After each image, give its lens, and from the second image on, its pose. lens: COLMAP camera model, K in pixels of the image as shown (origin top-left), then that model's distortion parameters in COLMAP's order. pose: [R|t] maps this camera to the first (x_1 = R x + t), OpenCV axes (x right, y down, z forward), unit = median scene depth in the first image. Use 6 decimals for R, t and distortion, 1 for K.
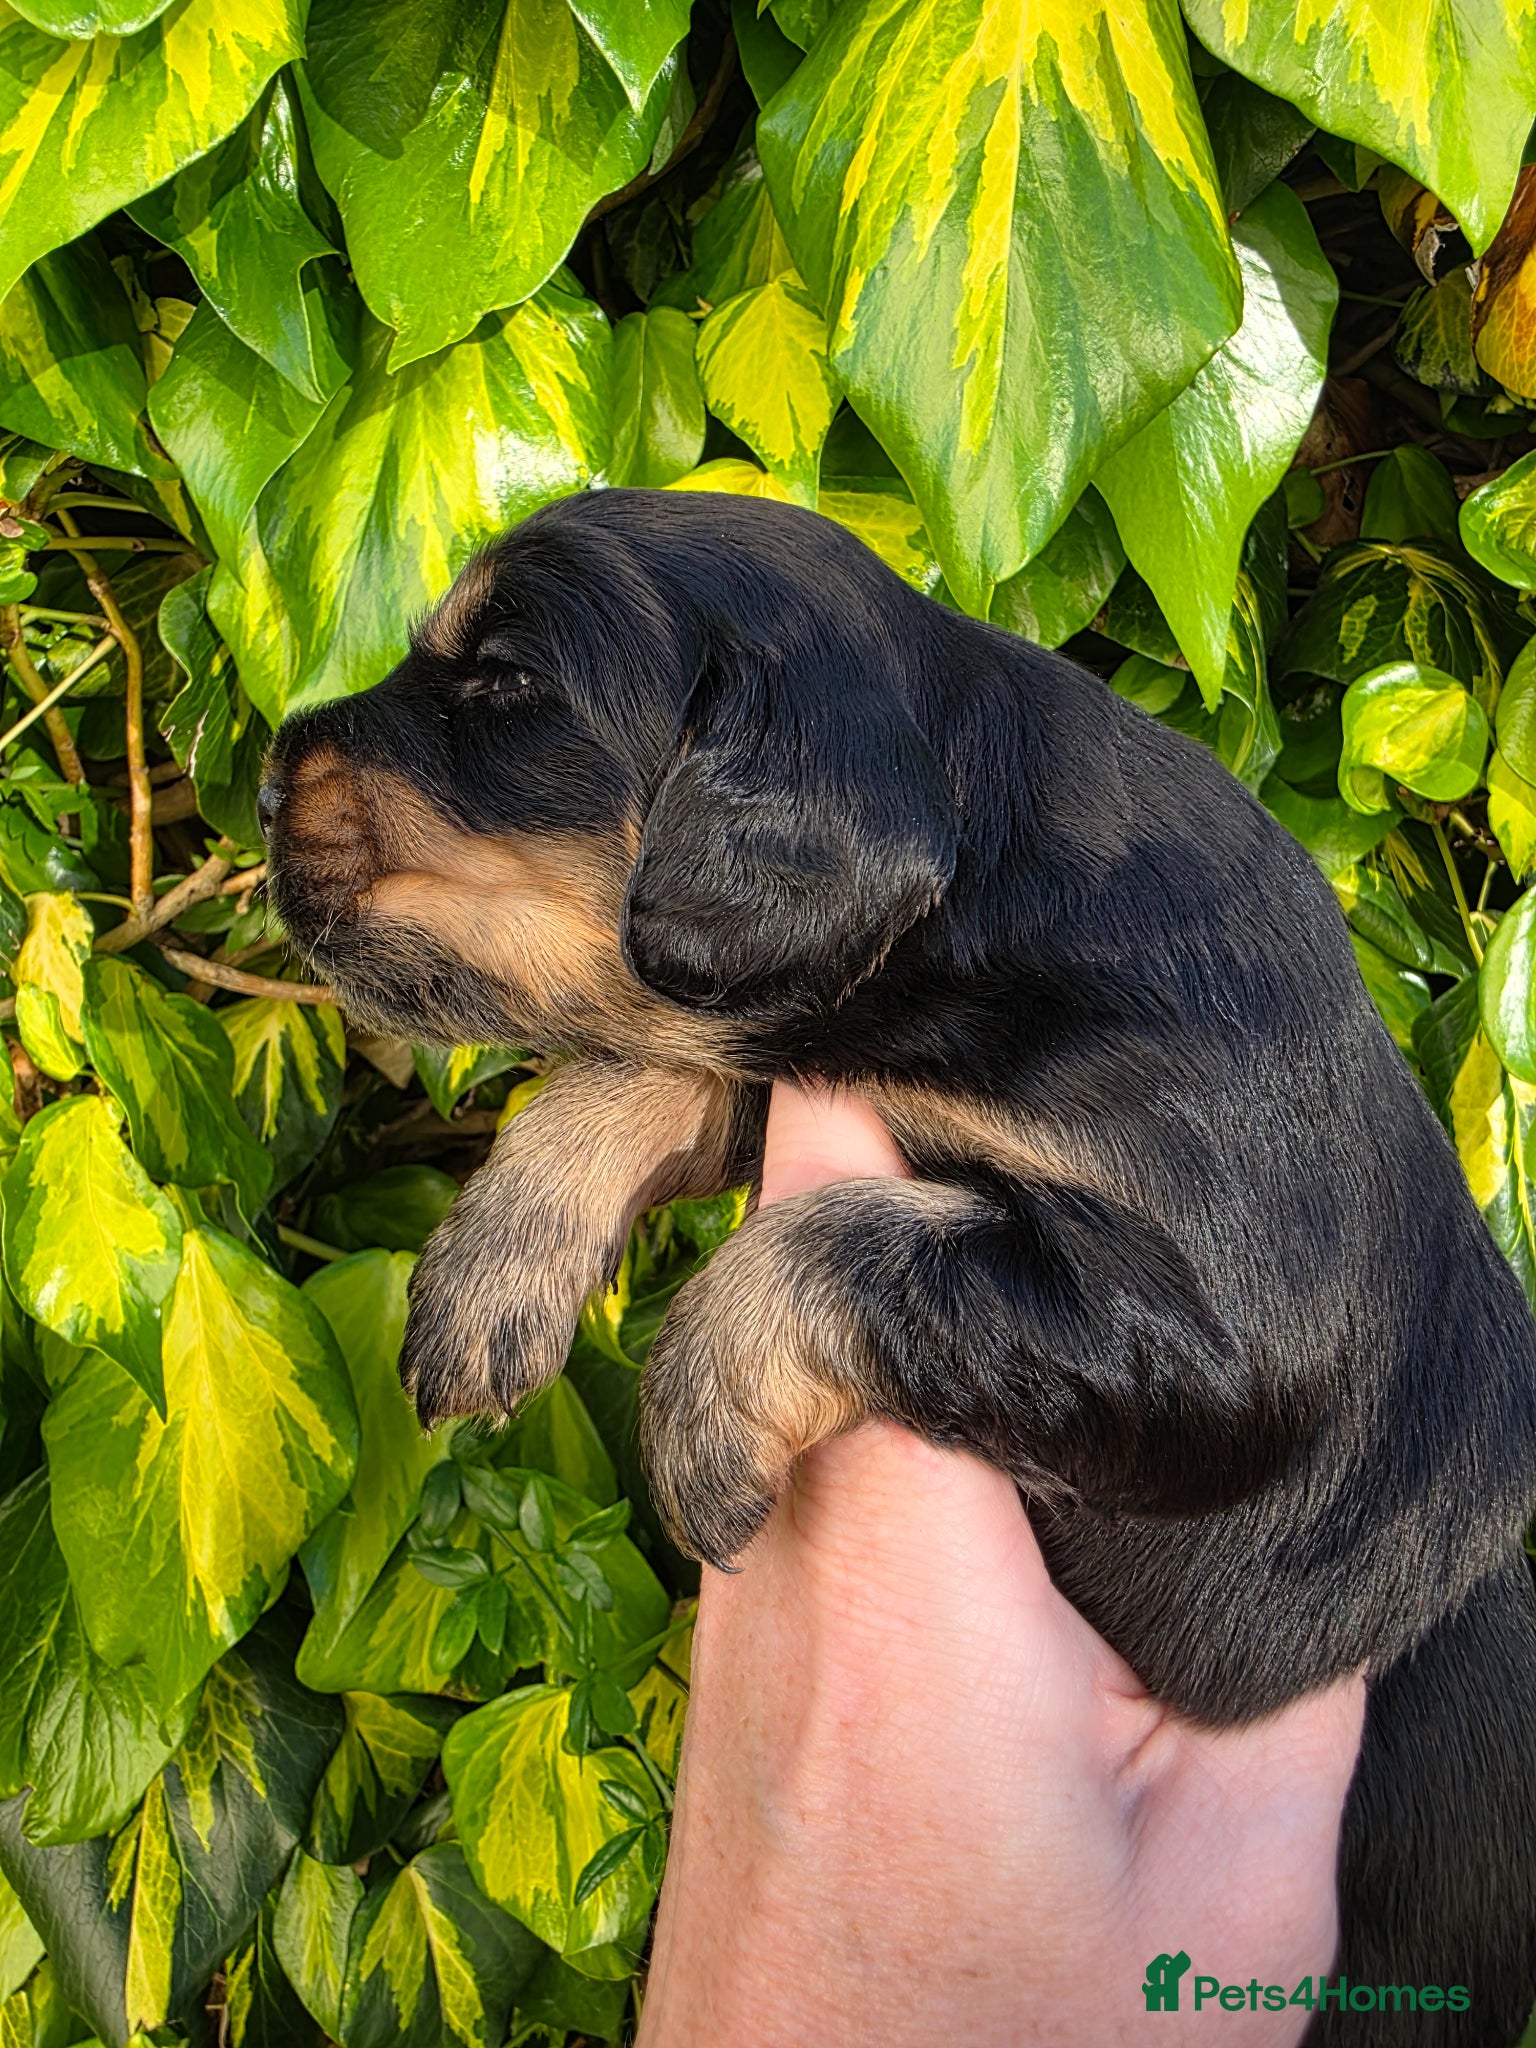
lens RADIAL K [[1420.4, 0, 775.3], [0, 1420.4, 897.2], [0, 0, 1]] dist [-0.003702, -0.006422]
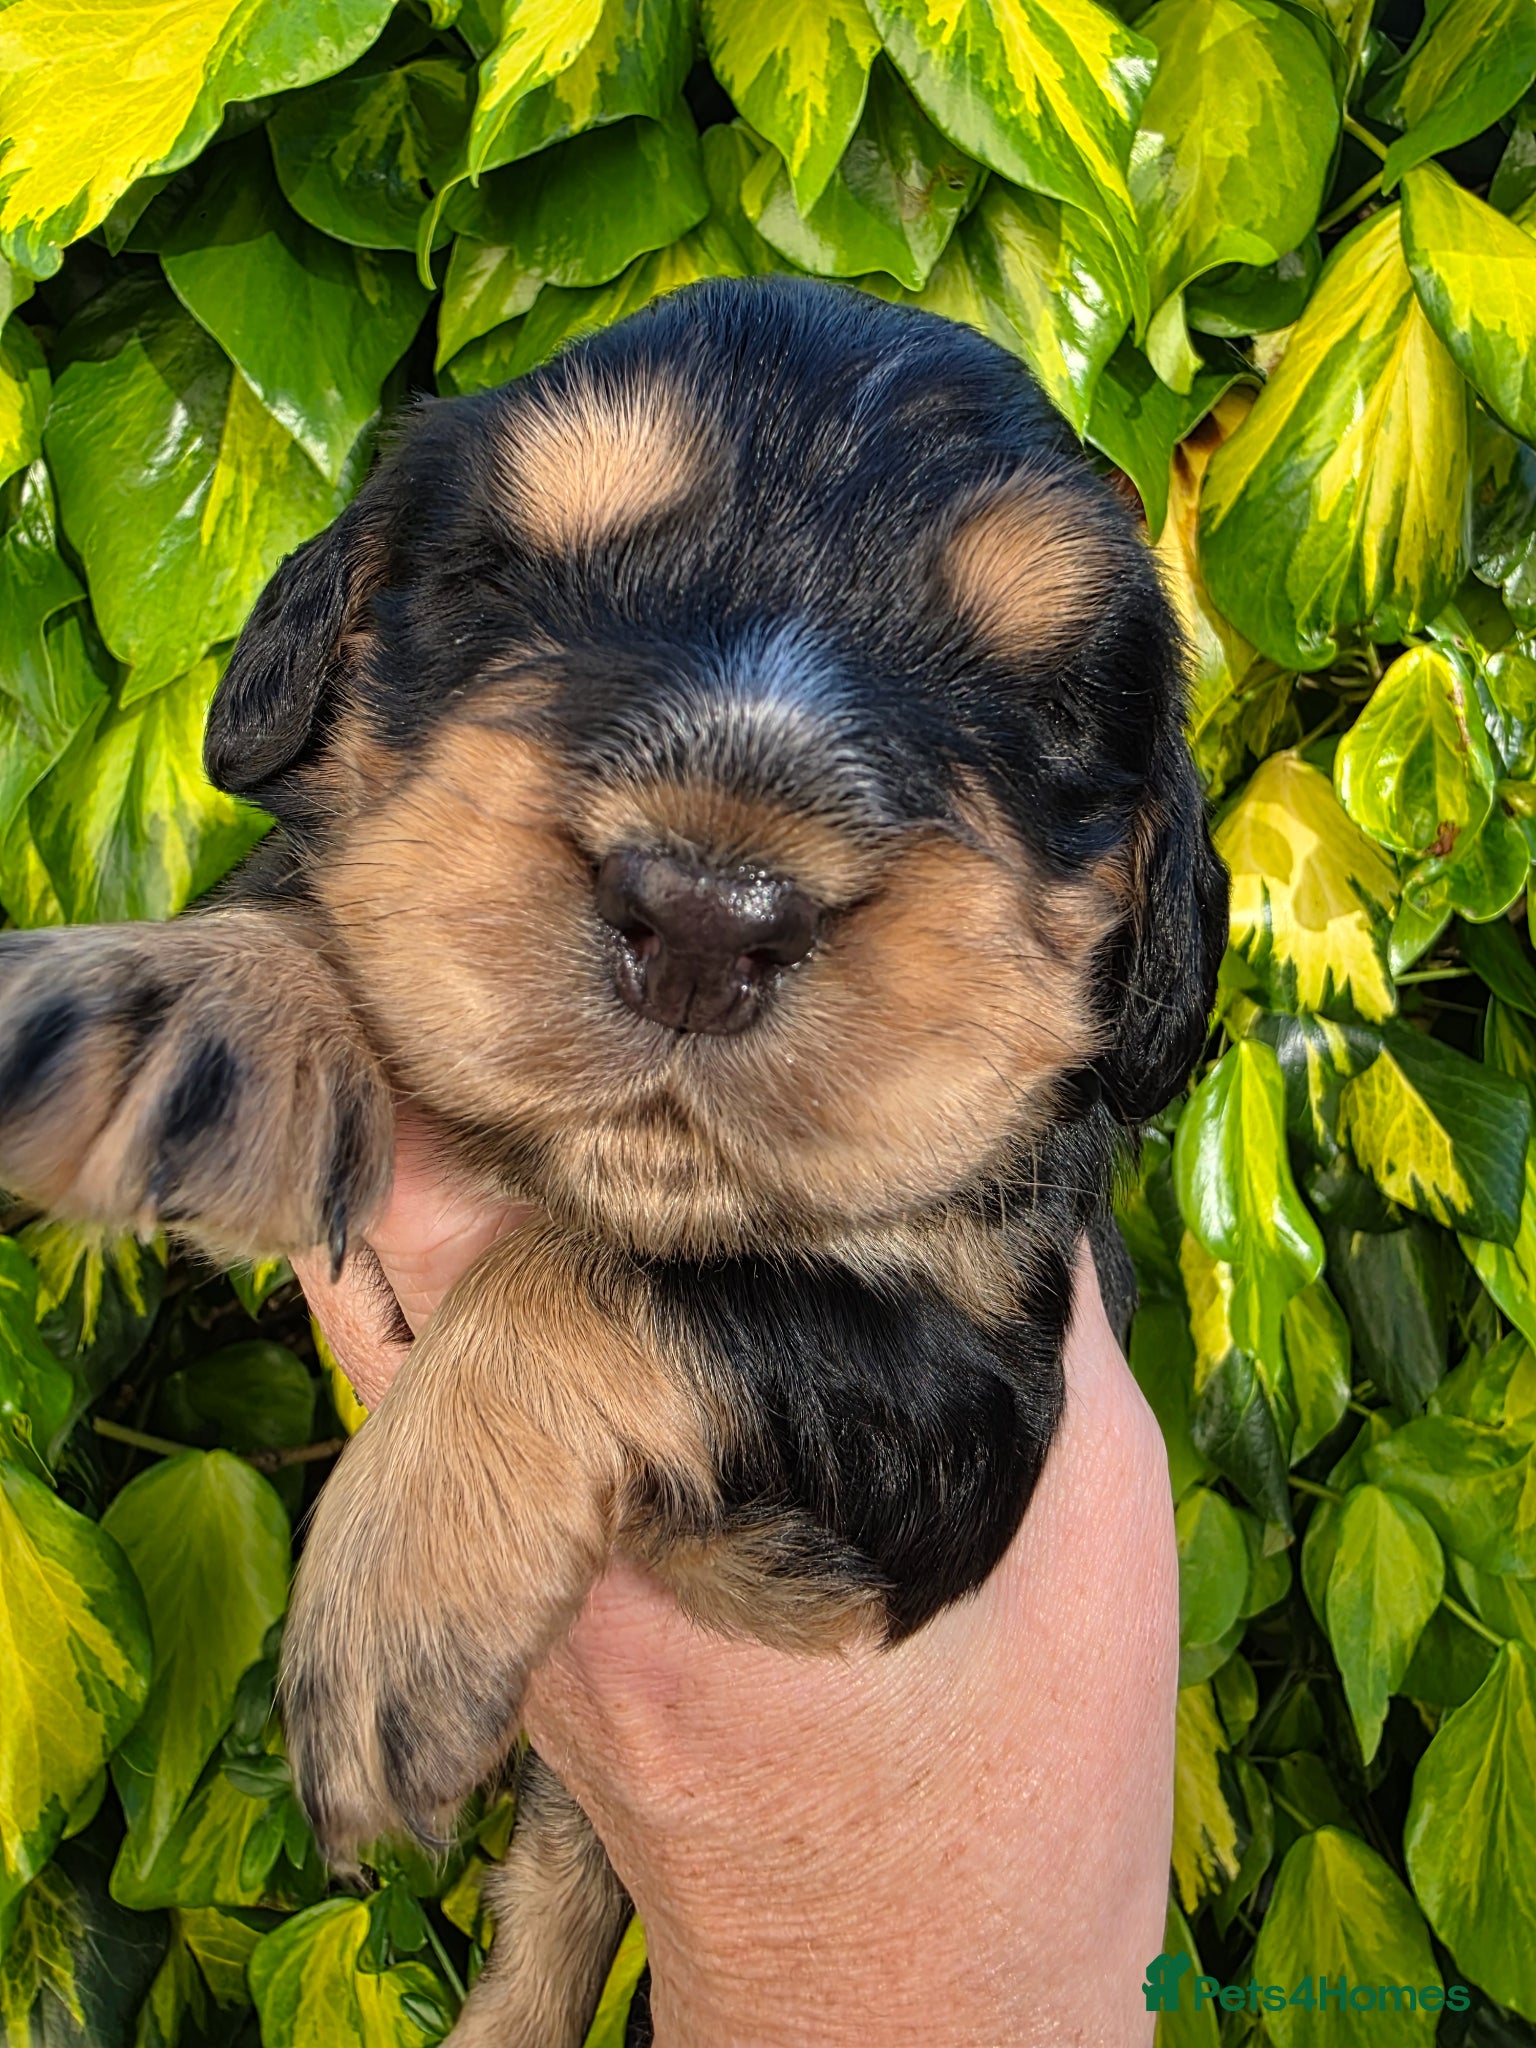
lens RADIAL K [[1433.1, 0, 742.6], [0, 1433.1, 792.3], [0, 0, 1]] dist [-0.003974, -0.003532]
pose [[0.998570, -0.052622, 0.009419, 0.169081], [0.053301, 0.993544, -0.100144, -0.128108], [-0.004088, 0.100503, 0.994928, -0.114658]]
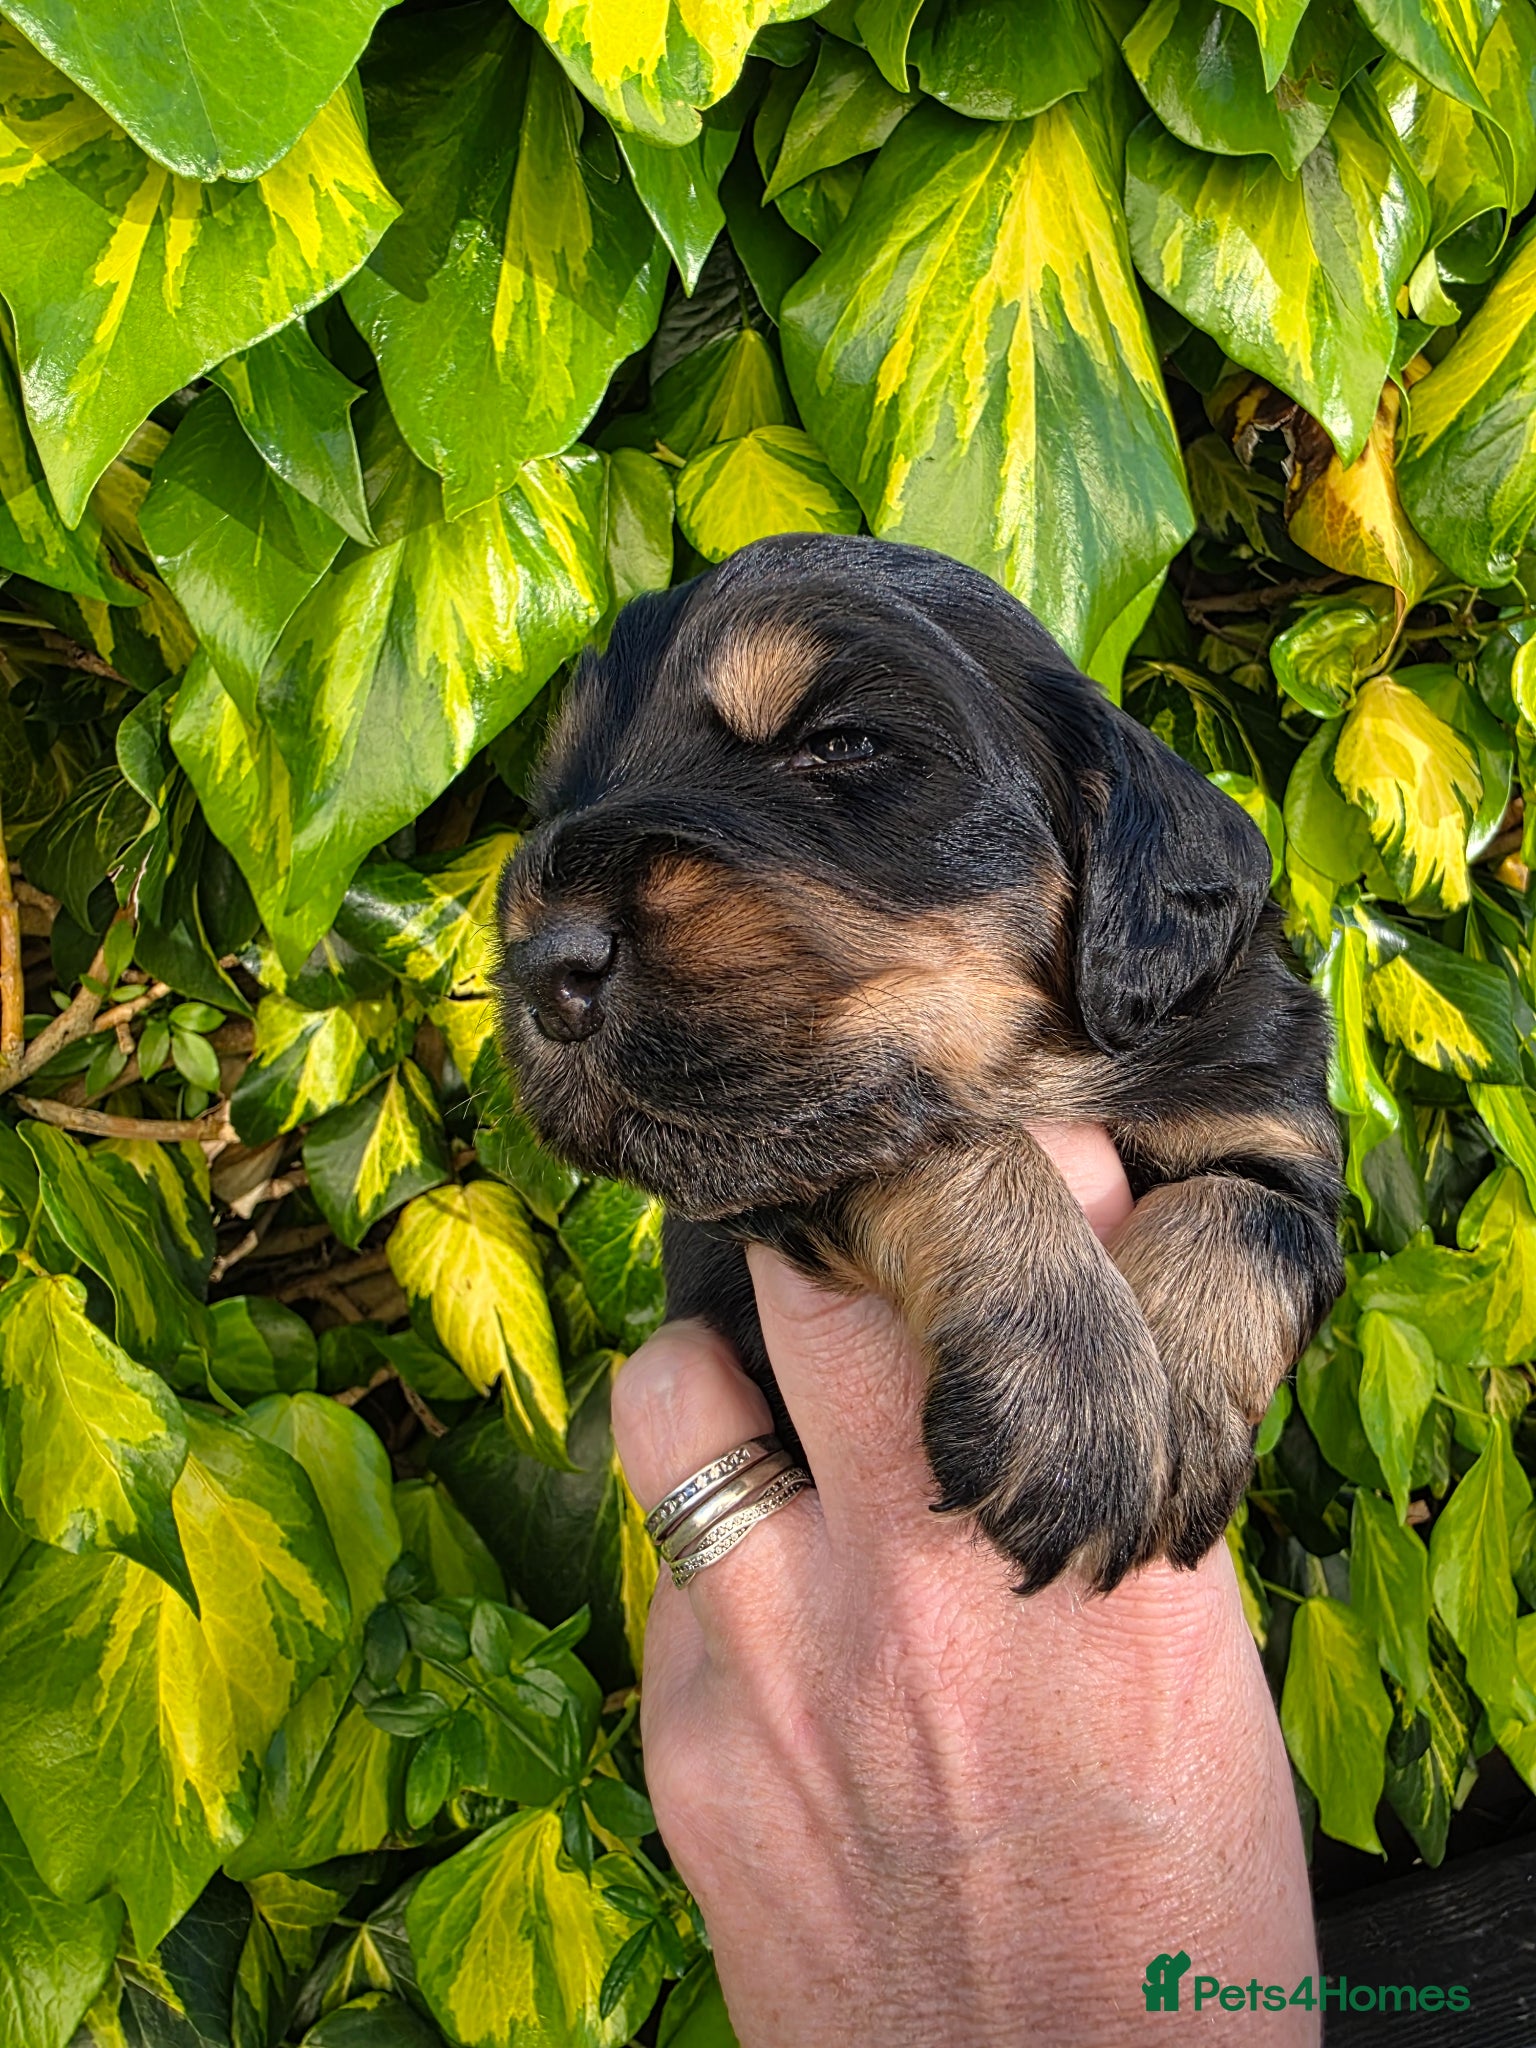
lens RADIAL K [[1420.4, 0, 775.3], [0, 1420.4, 897.2], [0, 0, 1]] dist [-0.003702, -0.006422]
pose [[0.943162, -0.045355, 0.329223, -0.320103], [0.053206, 0.998473, -0.014873, -0.061708], [-0.328045, 0.031544, 0.944135, -0.013823]]
